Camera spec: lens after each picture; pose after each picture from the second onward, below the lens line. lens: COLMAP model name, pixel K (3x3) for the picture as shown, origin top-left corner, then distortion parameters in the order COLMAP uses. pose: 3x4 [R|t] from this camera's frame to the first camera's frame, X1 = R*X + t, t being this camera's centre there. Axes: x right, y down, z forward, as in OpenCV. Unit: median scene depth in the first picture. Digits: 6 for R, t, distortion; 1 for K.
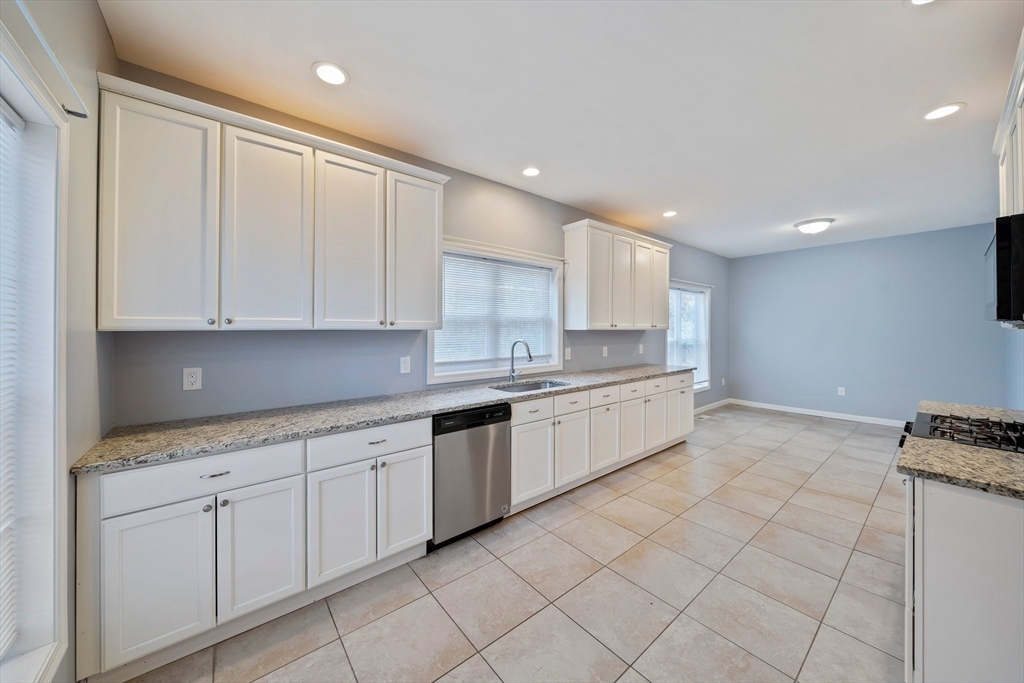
lens RADIAL K [[354.8, 0, 499.7], [0, 354.8, 327.6], [0, 0, 1]] dist [-0.002679, -0.000099]
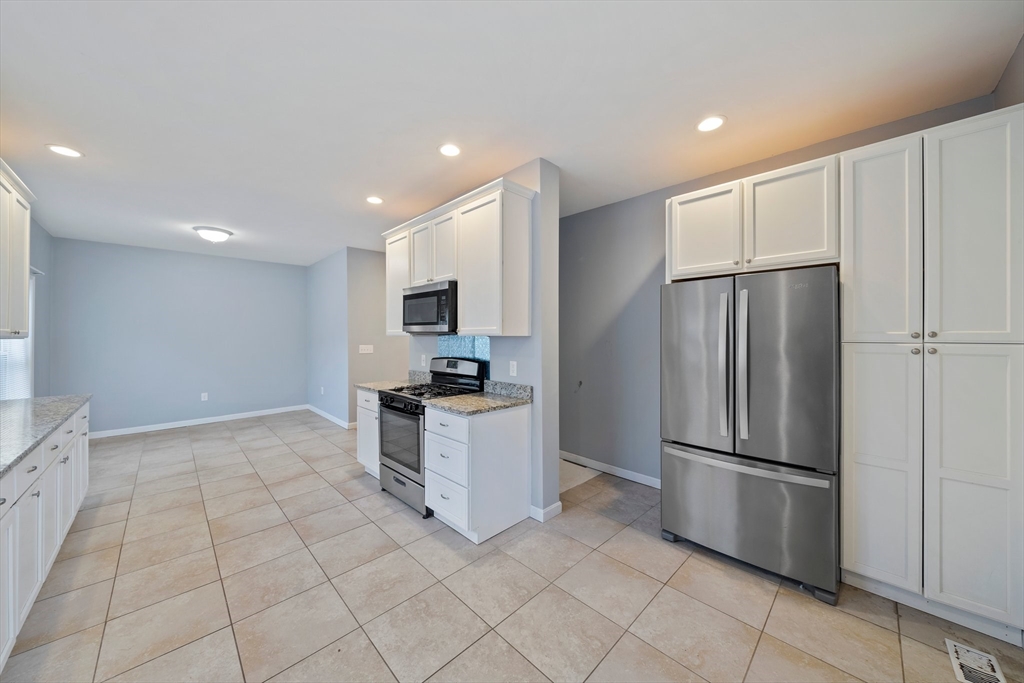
lens RADIAL K [[354.8, 0, 507.2], [0, 354.8, 337.3], [0, 0, 1]] dist [-0.002679, -0.000099]
pose [[-0.092076, -0.004512, 0.995742, -0.277156], [0.000228, 0.999990, 0.004552, 0.000929], [-0.995752, 0.000646, -0.092074, 0.387299]]
